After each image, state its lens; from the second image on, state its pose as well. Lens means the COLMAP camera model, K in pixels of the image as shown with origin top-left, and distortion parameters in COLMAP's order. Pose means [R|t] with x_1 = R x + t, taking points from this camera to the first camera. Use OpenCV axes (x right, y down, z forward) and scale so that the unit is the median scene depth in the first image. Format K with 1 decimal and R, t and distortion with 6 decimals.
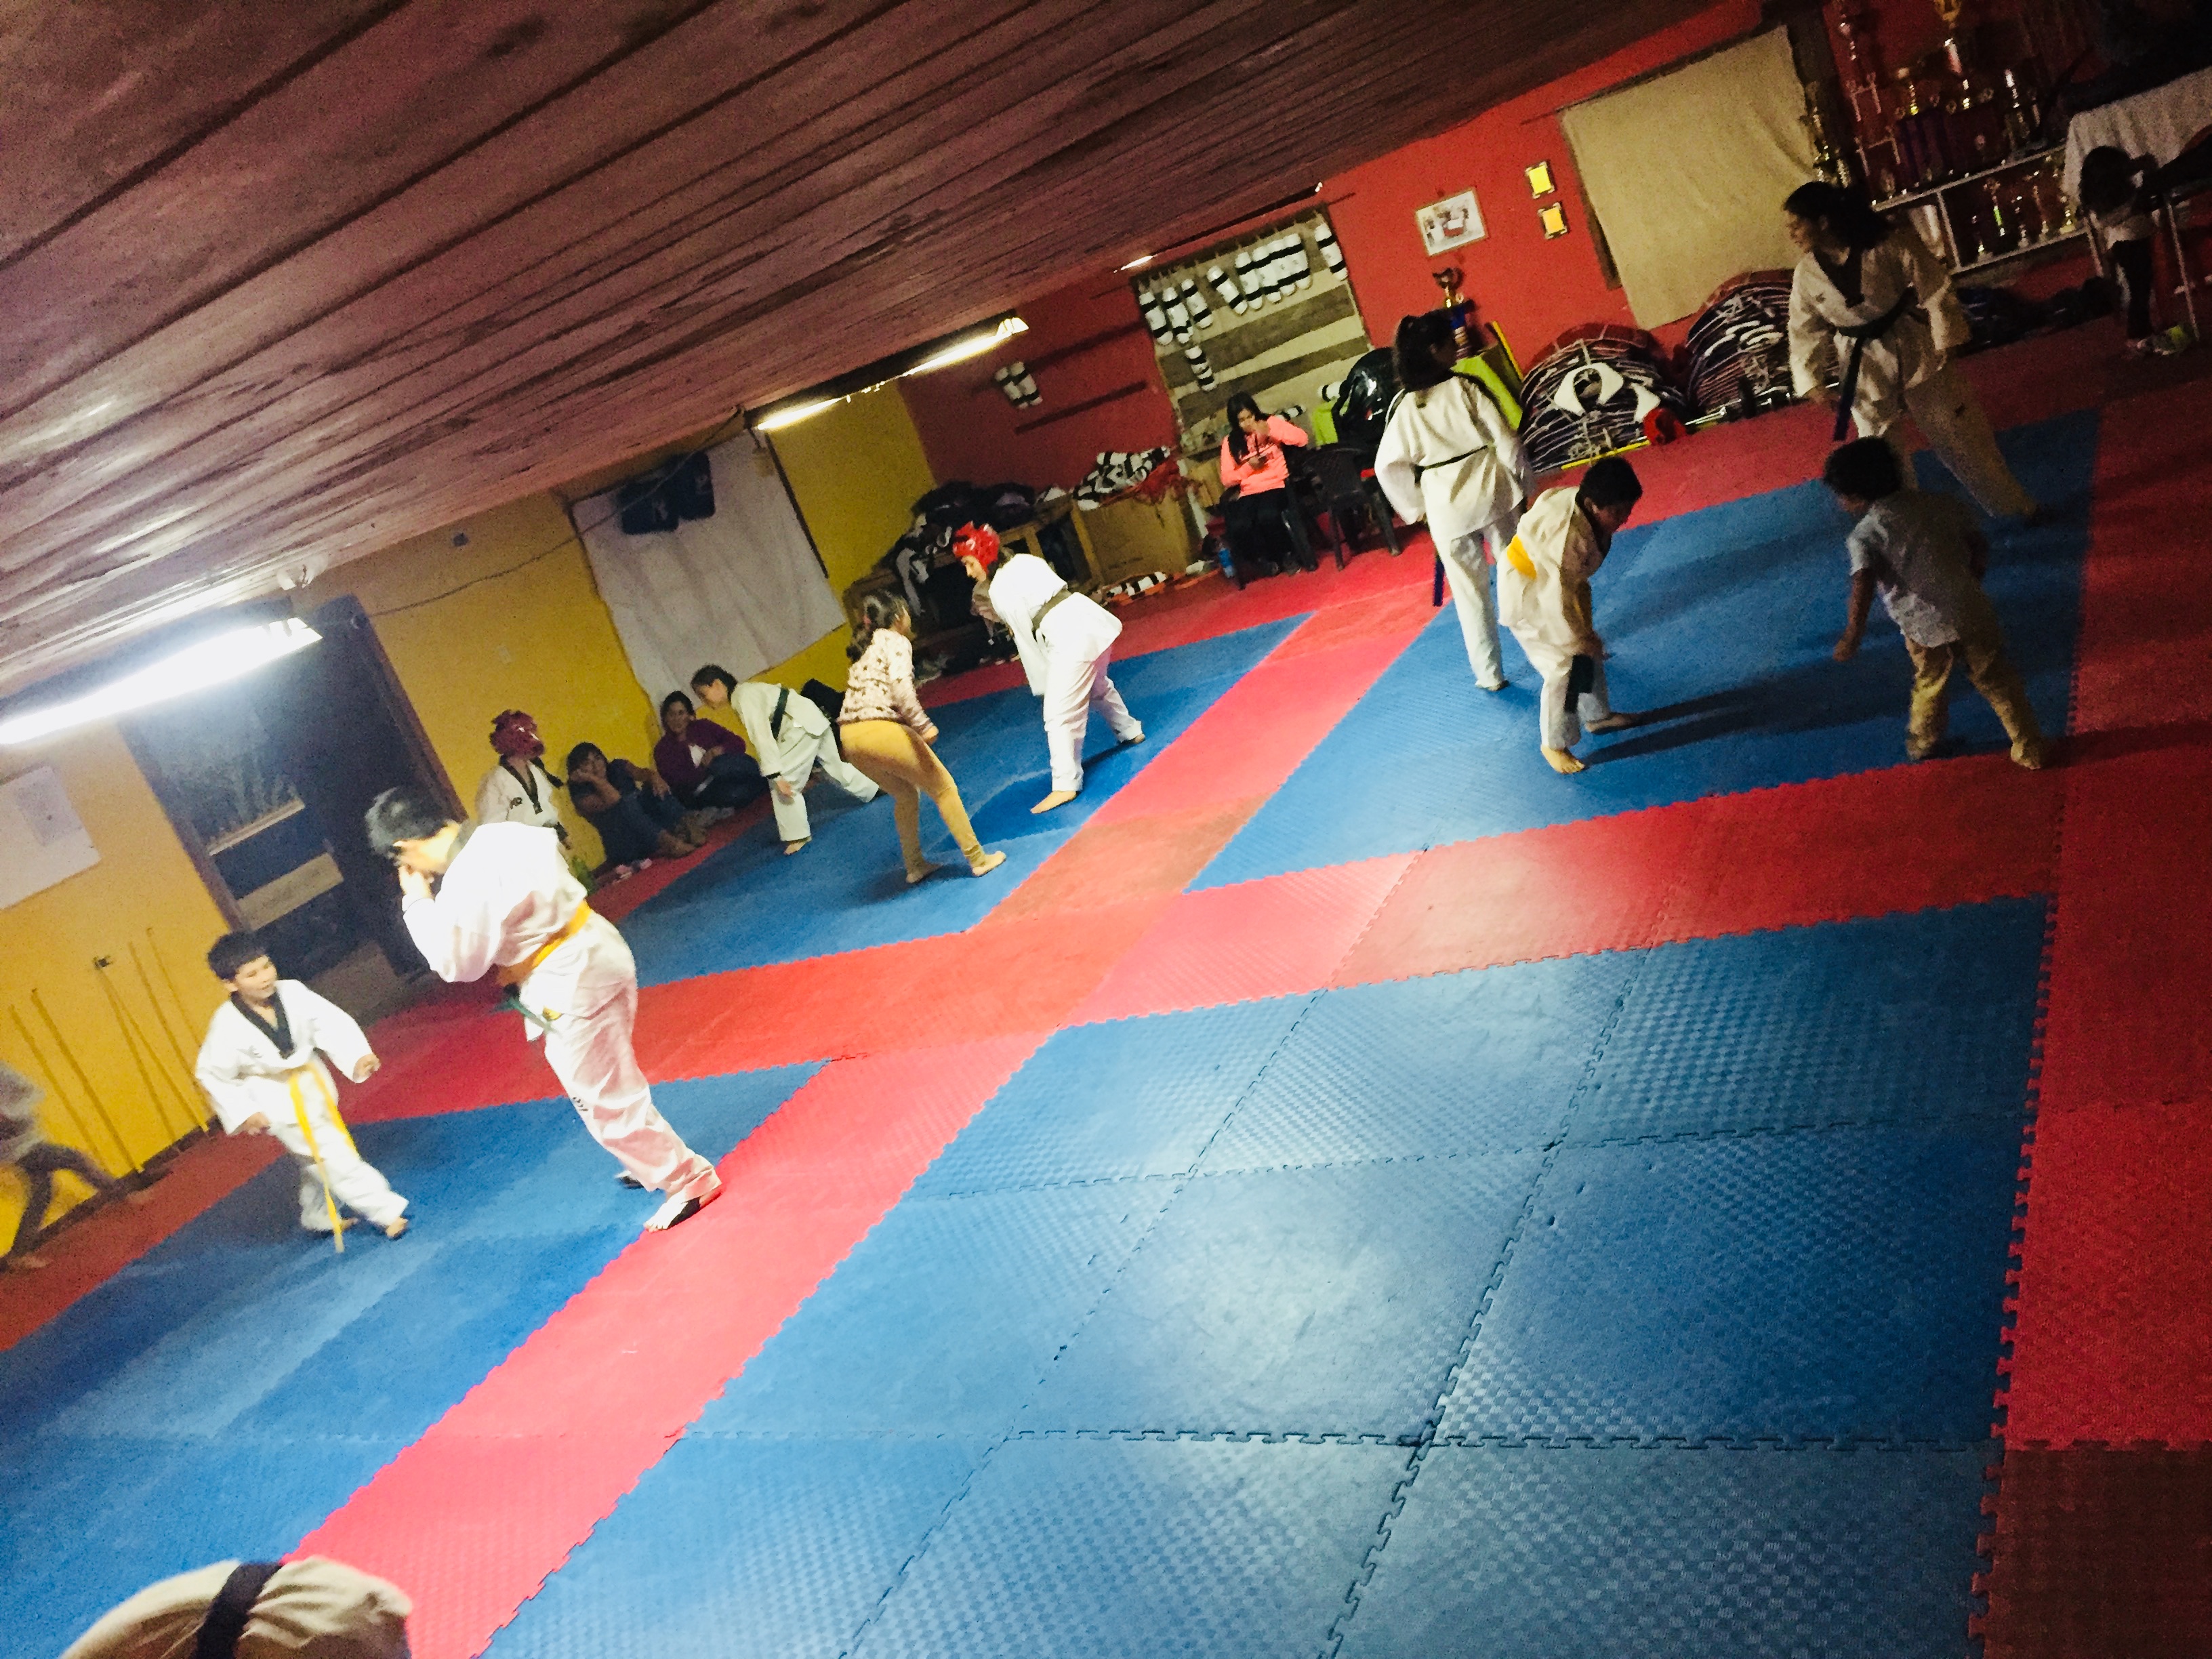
lens RADIAL K [[1875.5, 0, 1124.0], [0, 1875.5, 829.2], [0, 0, 1]] dist [0.072299, -0.082443]
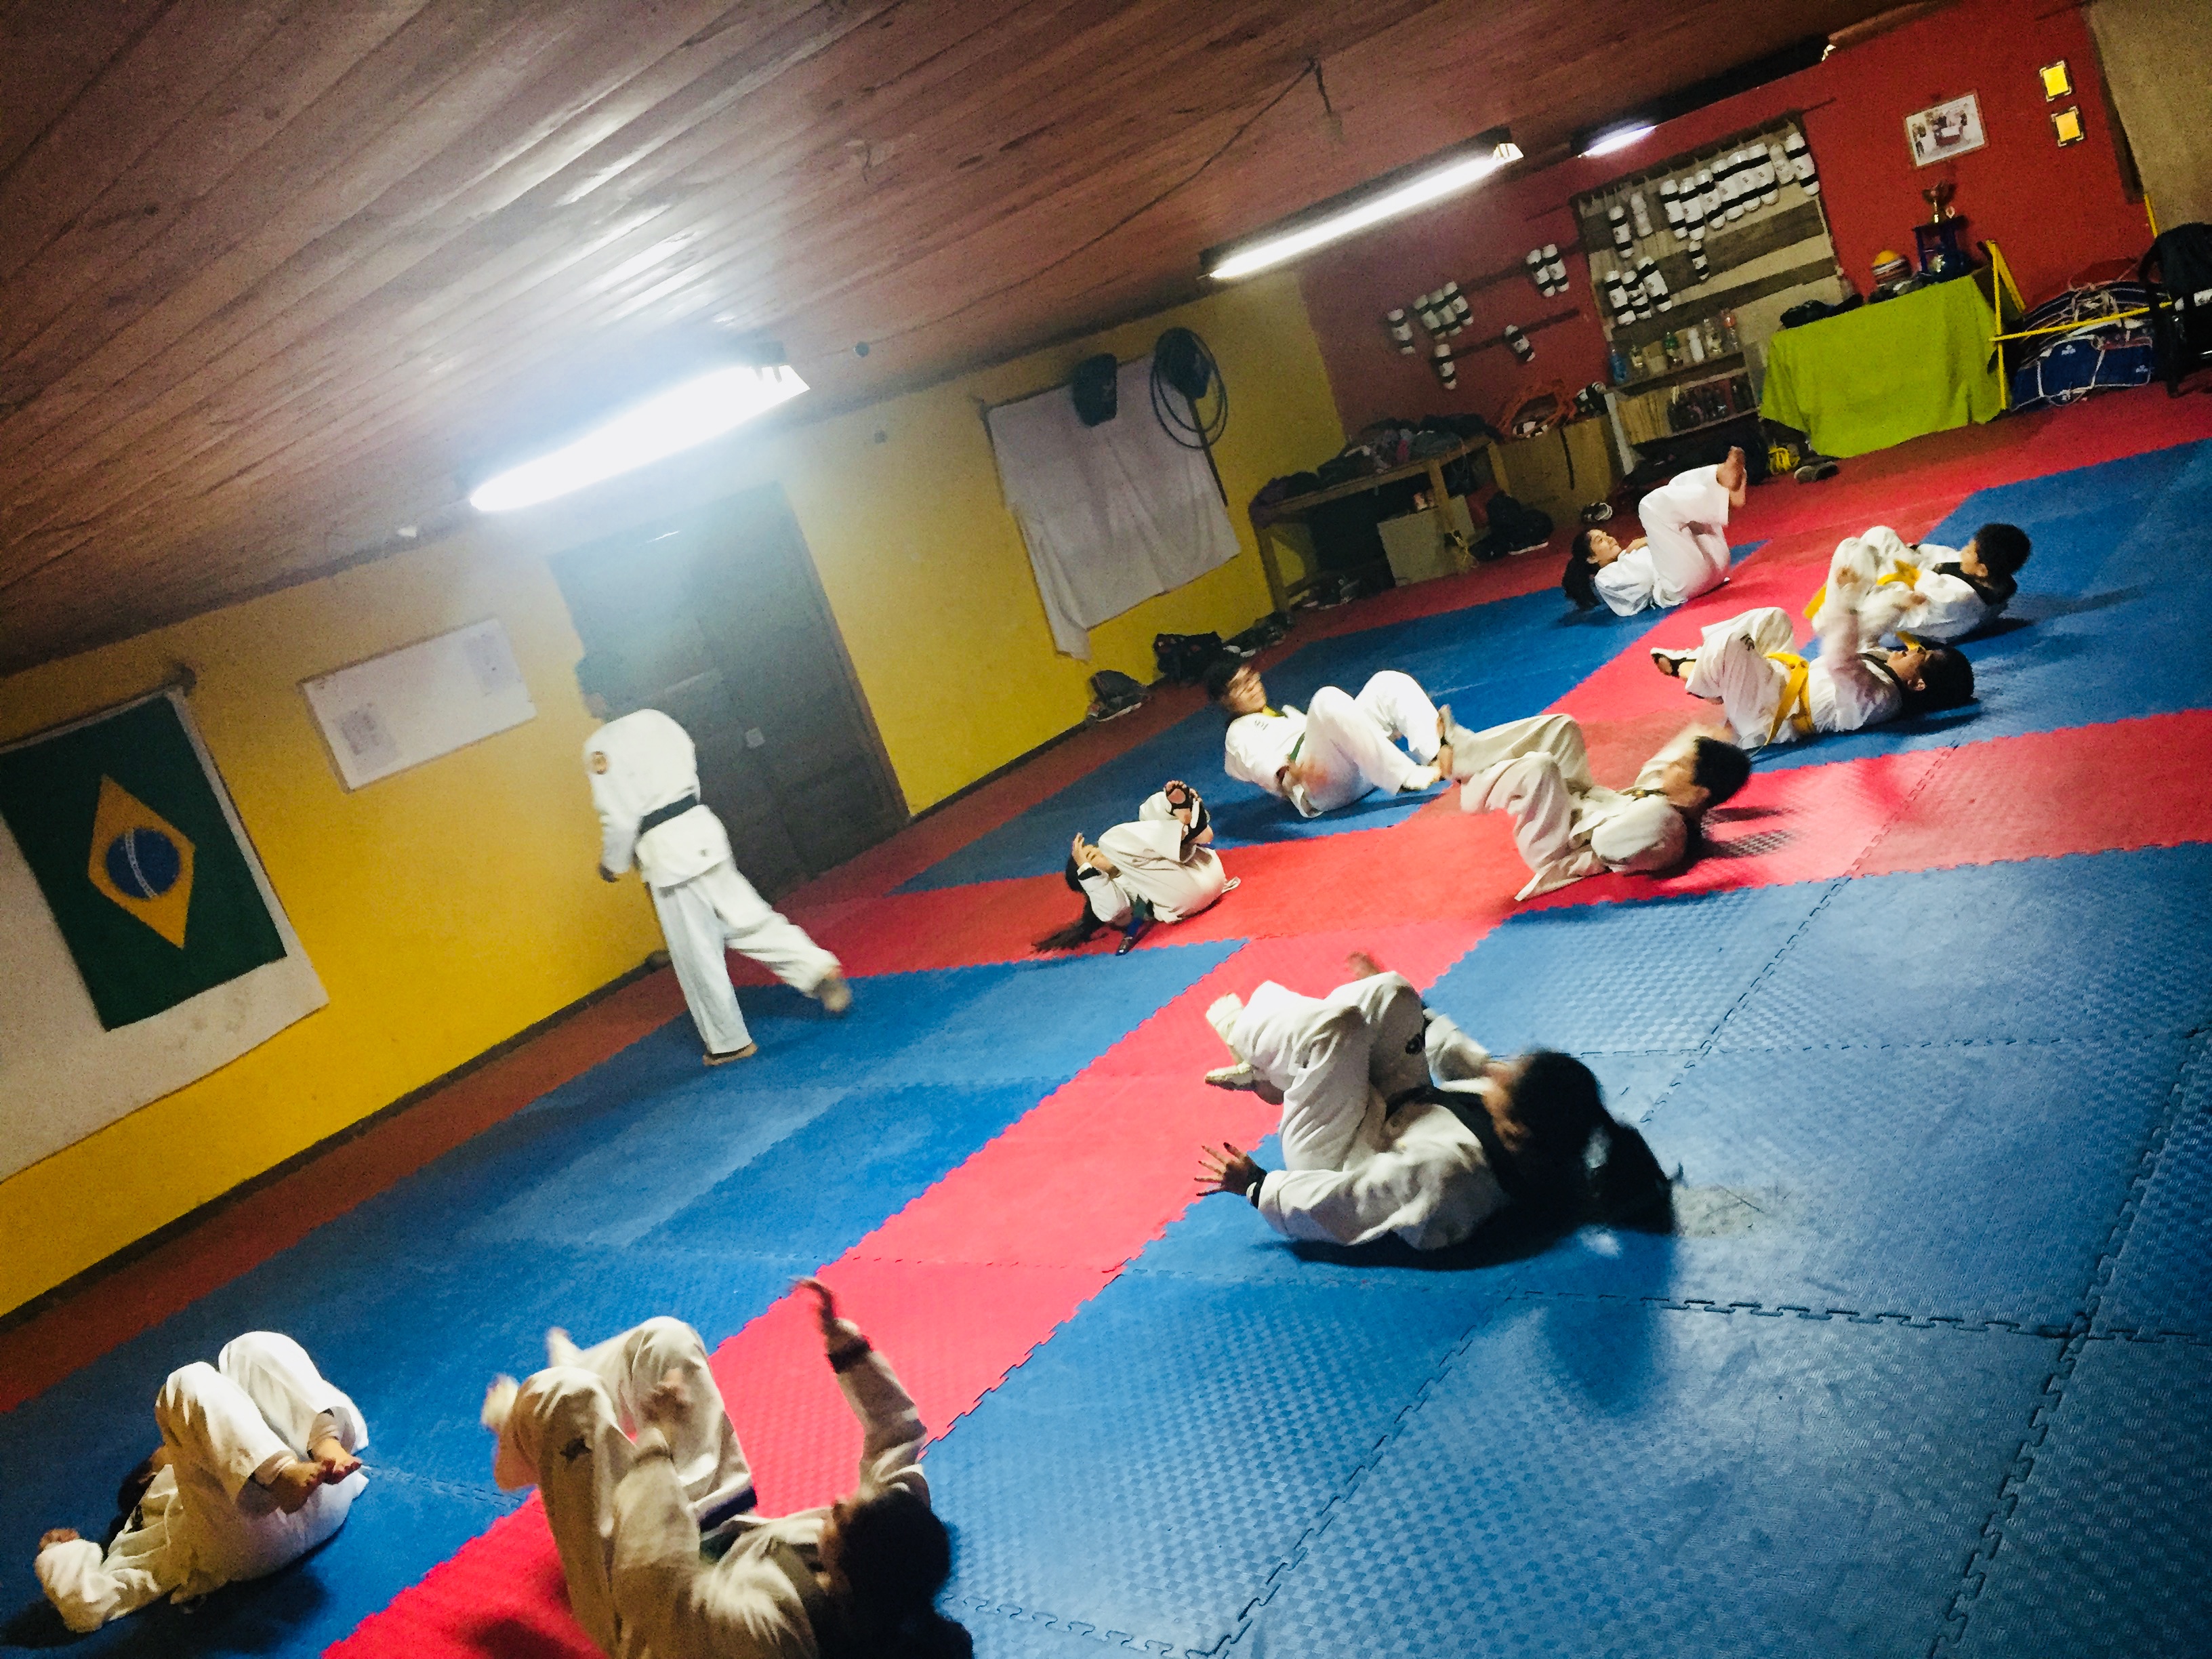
lens RADIAL K [[1873.4, 0, 1133.2], [0, 1873.4, 833.9], [0, 0, 1]] dist [0.102629, -0.143843]
pose [[0.983347, 0.068942, -0.168152, -0.056244], [-0.069108, 0.997597, 0.004872, 0.065297], [0.168084, 0.006830, 0.985749, 0.060942]]
